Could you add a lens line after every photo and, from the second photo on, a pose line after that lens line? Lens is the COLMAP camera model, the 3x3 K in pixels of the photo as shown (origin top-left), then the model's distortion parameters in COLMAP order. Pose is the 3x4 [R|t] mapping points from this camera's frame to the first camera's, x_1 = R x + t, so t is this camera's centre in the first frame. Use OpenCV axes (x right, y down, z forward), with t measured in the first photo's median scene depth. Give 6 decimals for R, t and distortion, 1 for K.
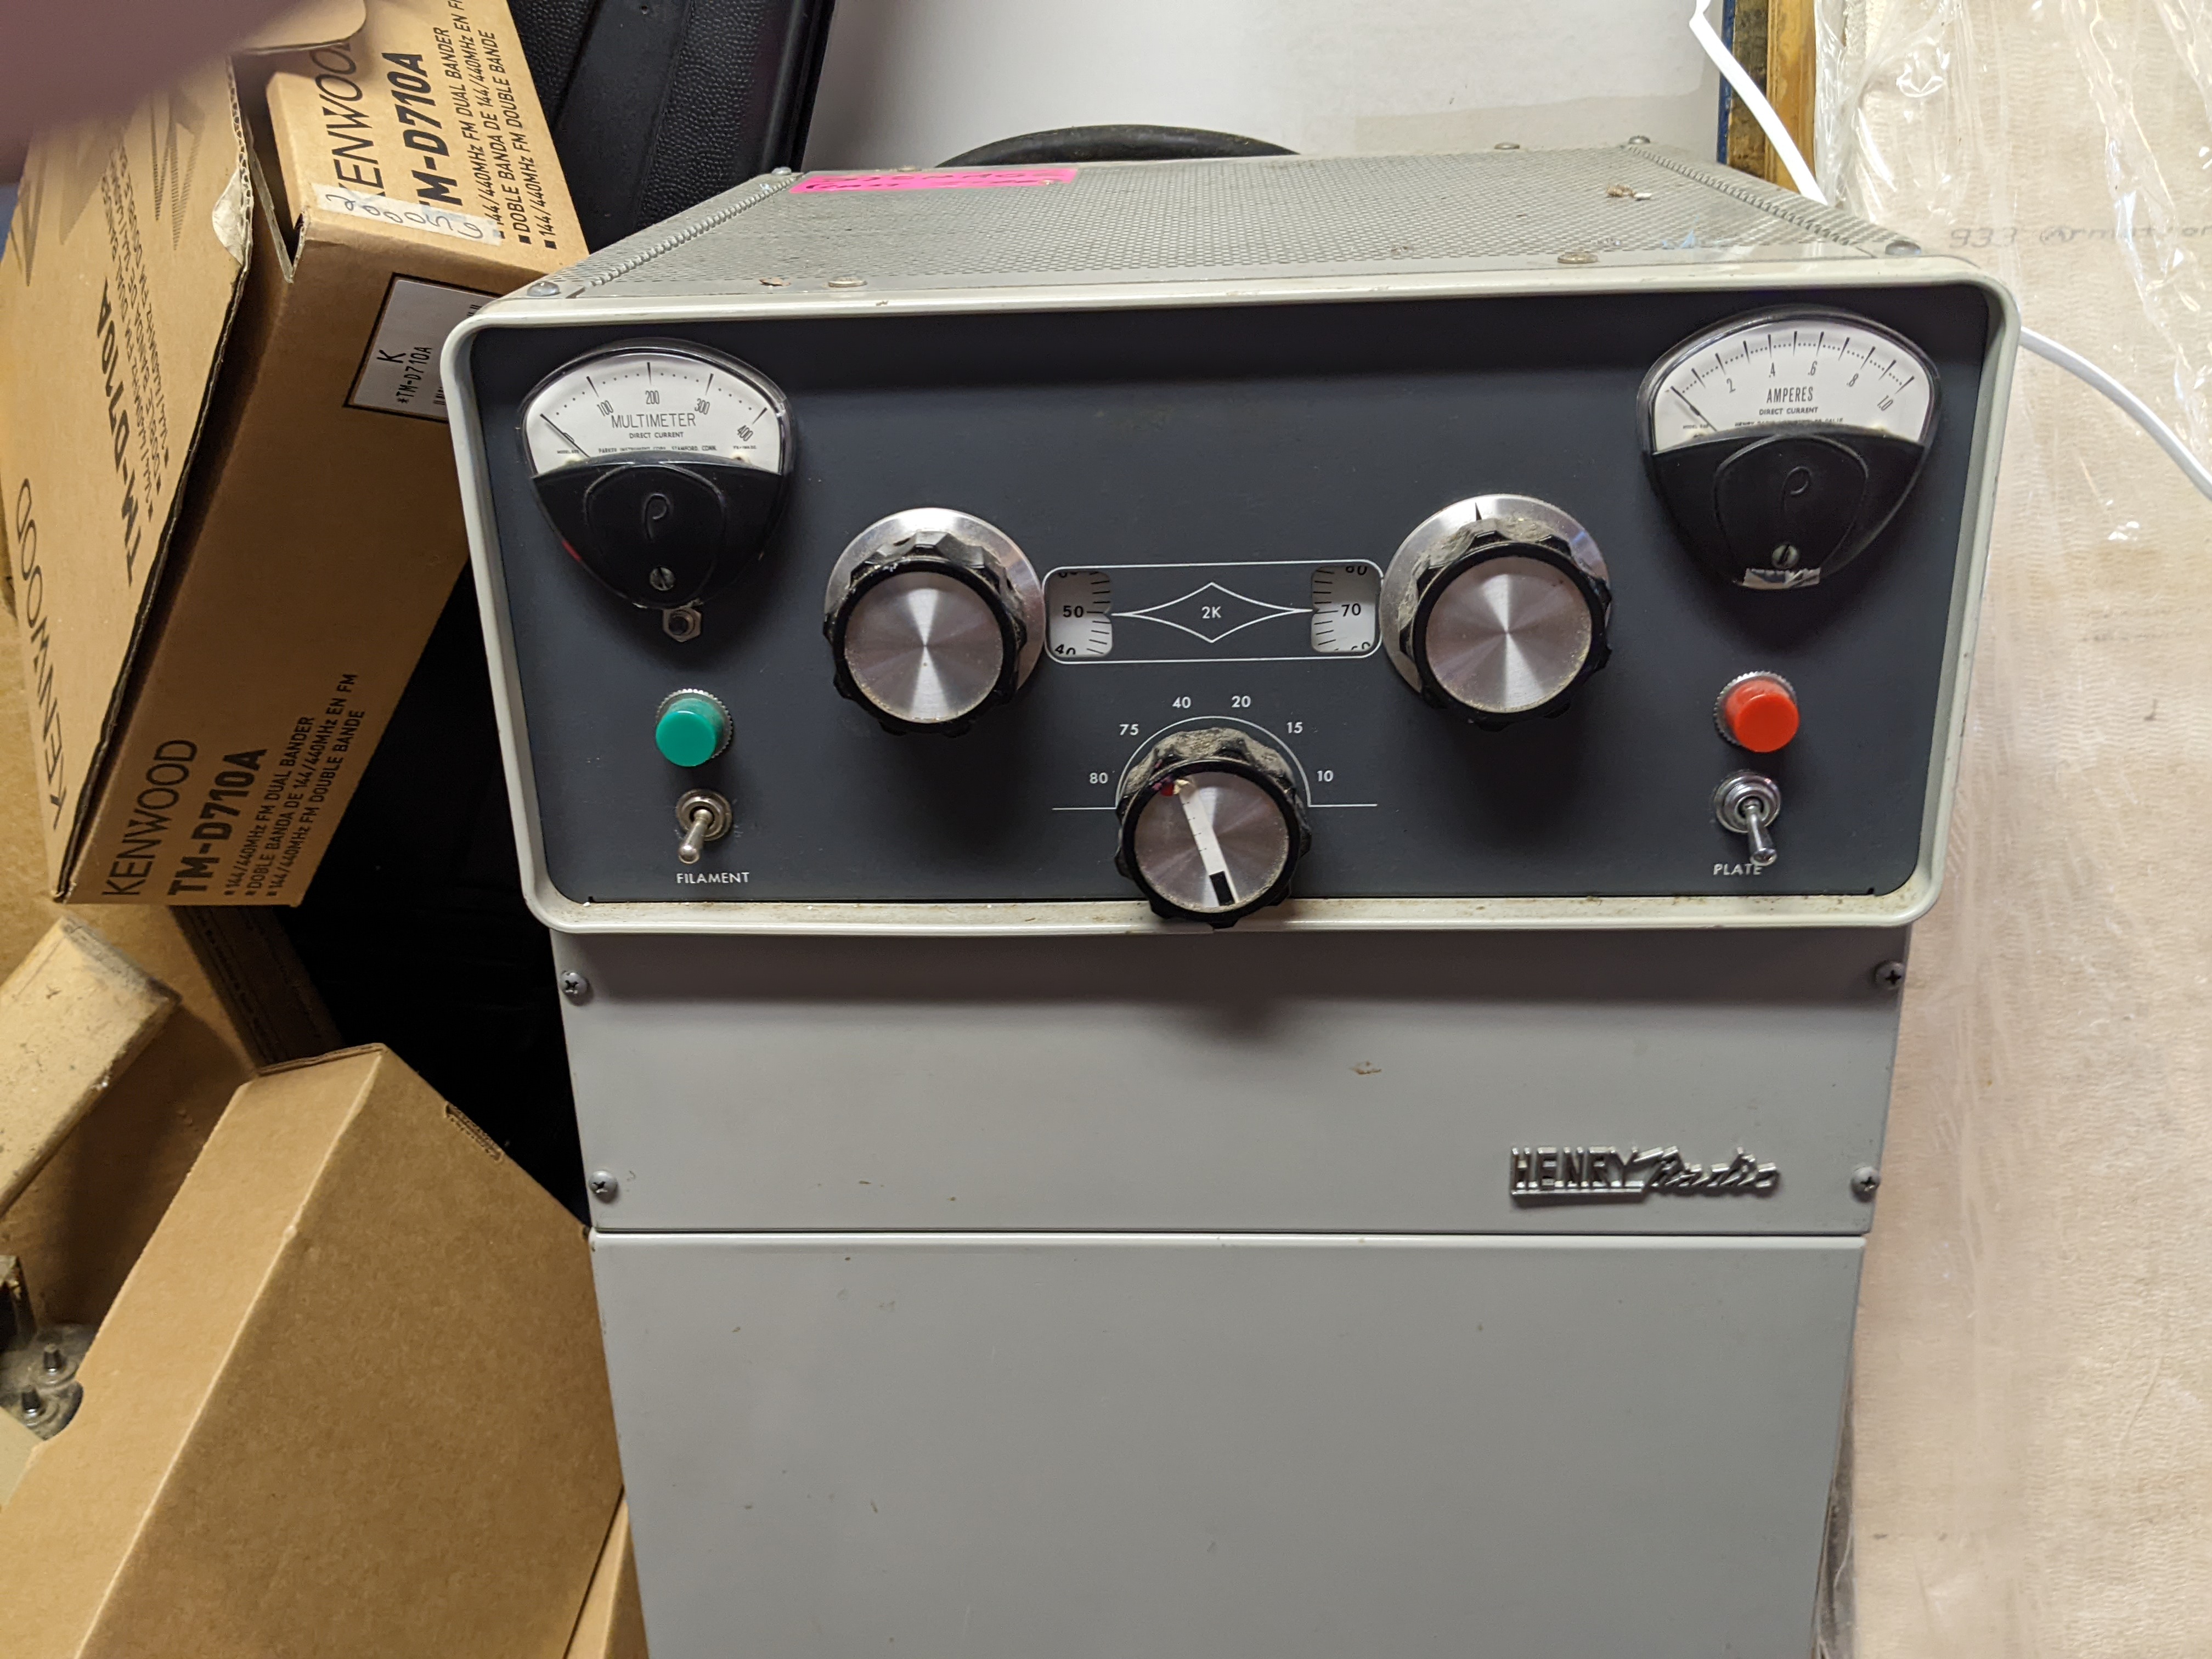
lens RADIAL K [[2088.1, 0, 1047.2], [0, 2088.1, 821.1], [0, 0, 1]] dist [0.103995, -0.249934]
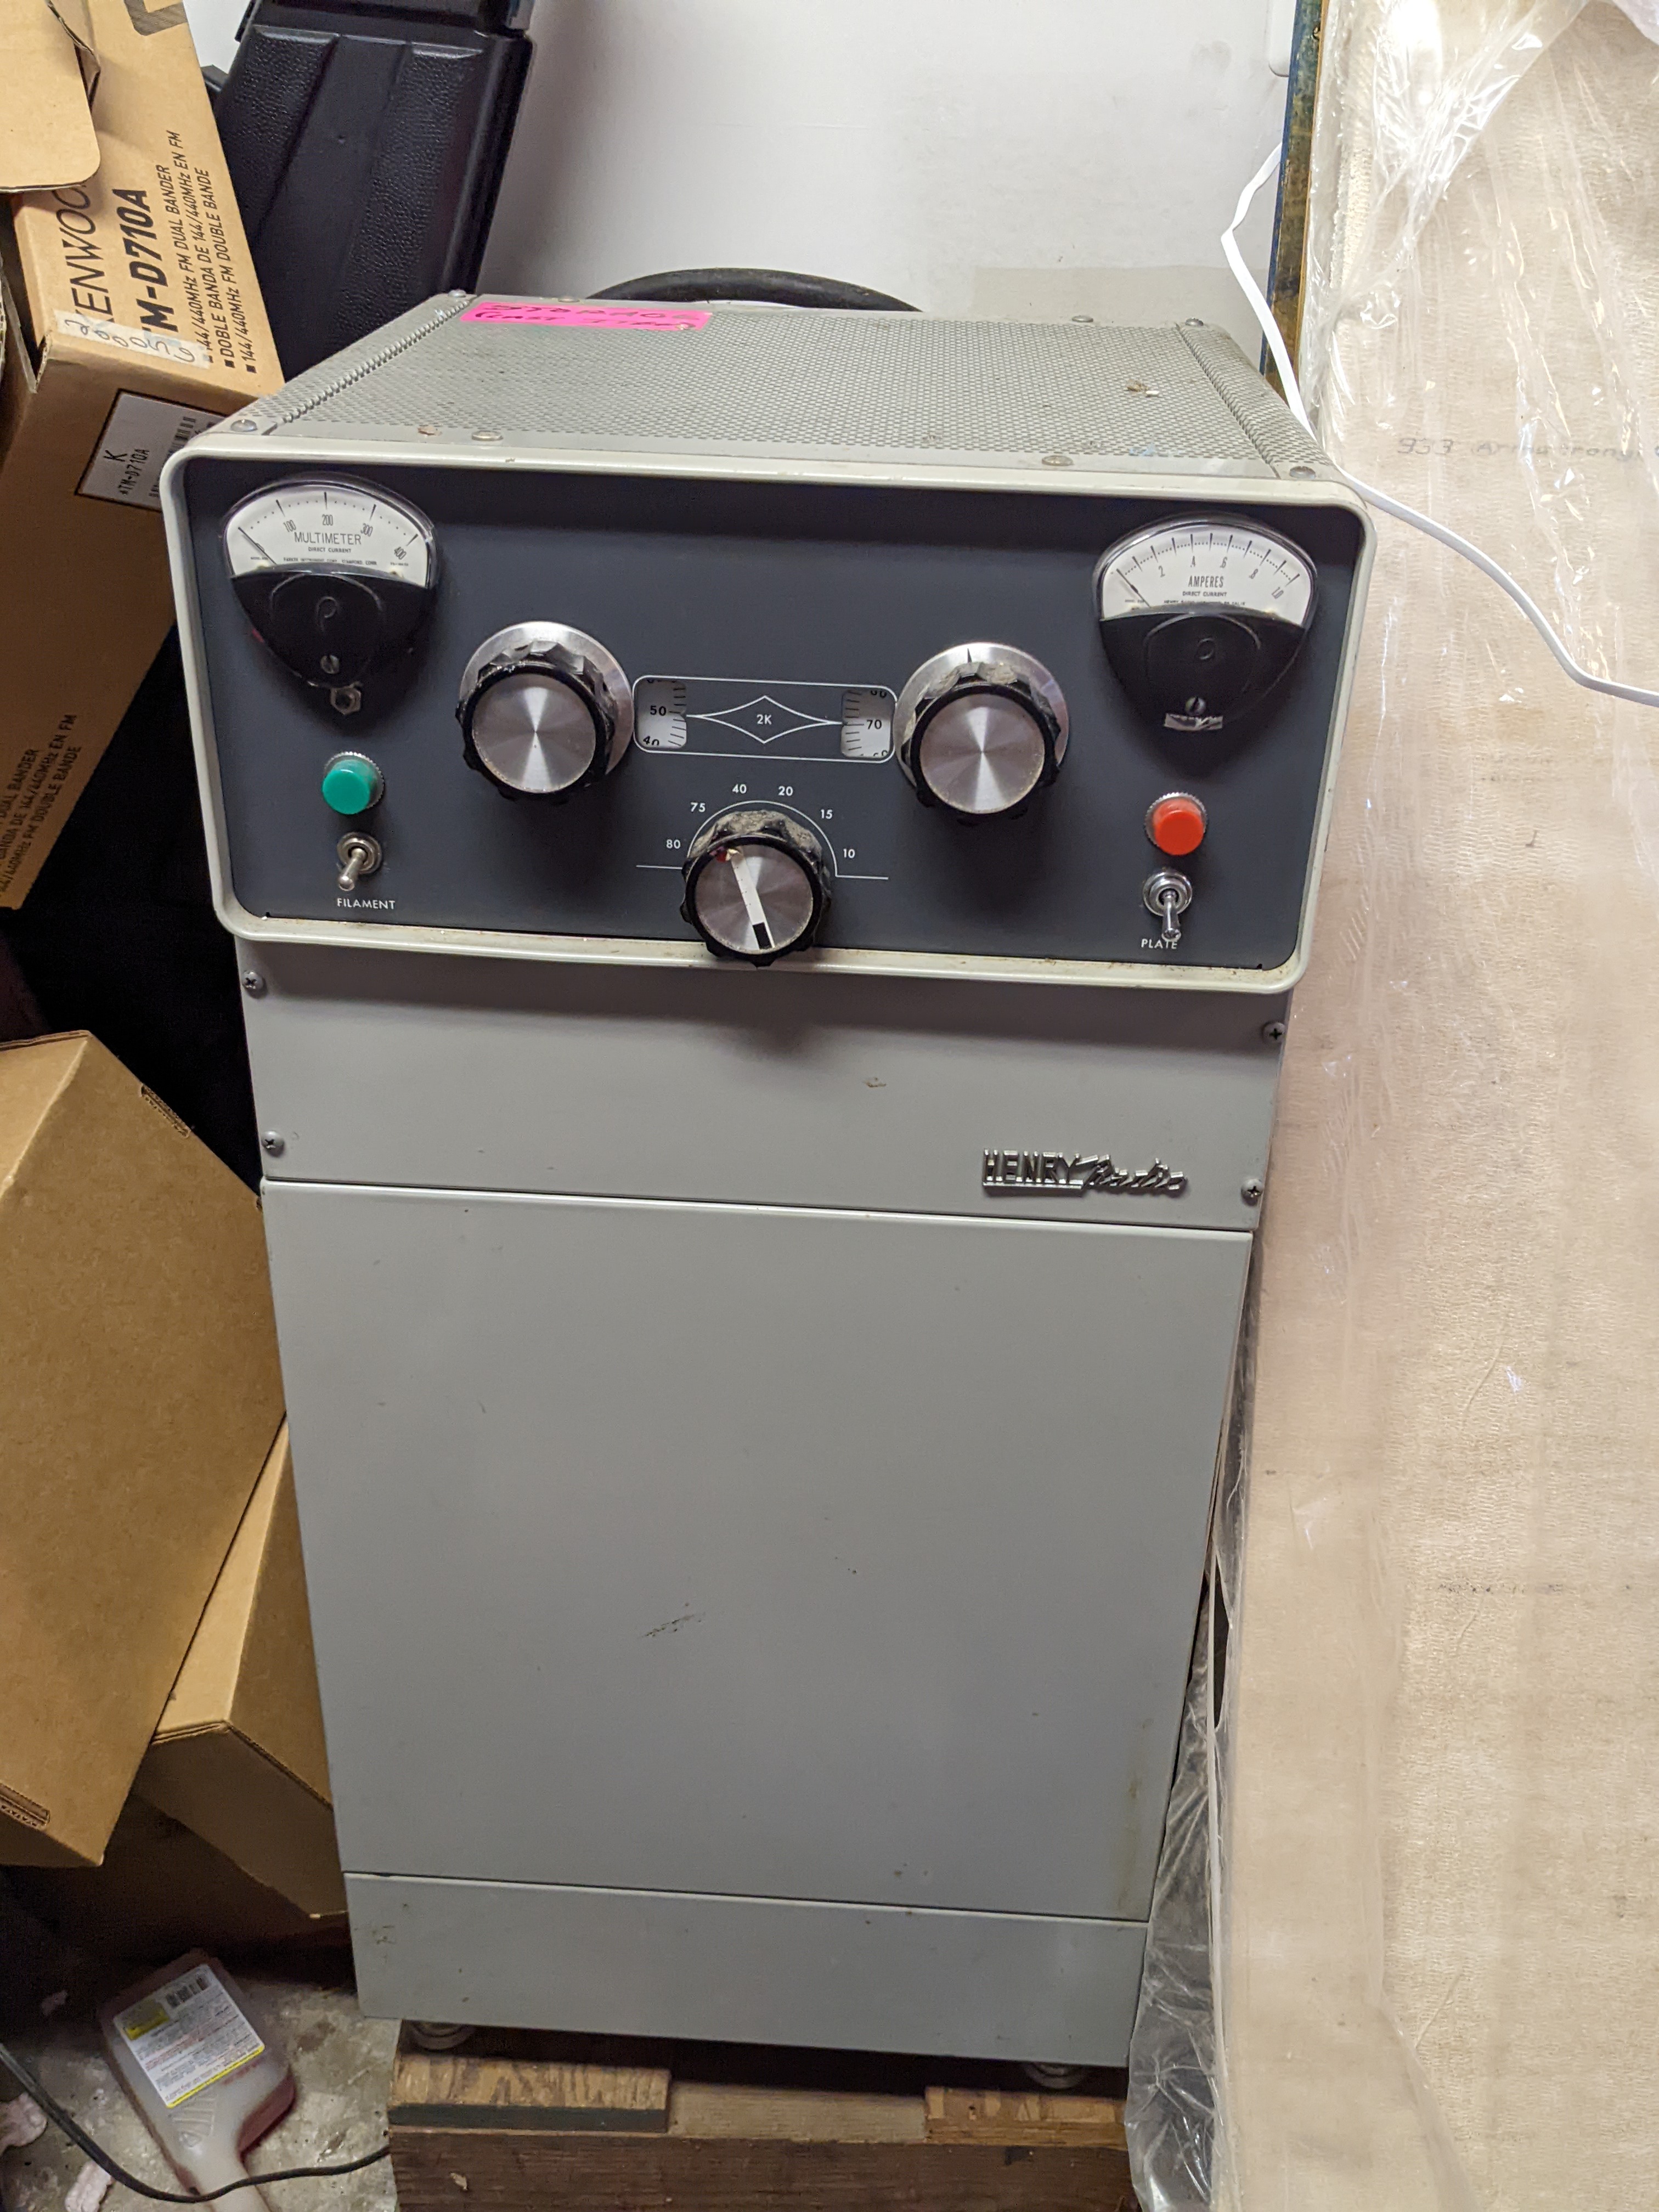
lens RADIAL K [[1989.9, 0, 829.5], [0, 1989.9, 1106.0], [0, 0, 1]] dist [0.068726, -0.147984]
pose [[0.996739, 0.053552, 0.060369, 0.049608], [-0.059941, 0.992173, 0.109545, -0.000581], [-0.054030, -0.112806, 0.992147, -0.211669]]
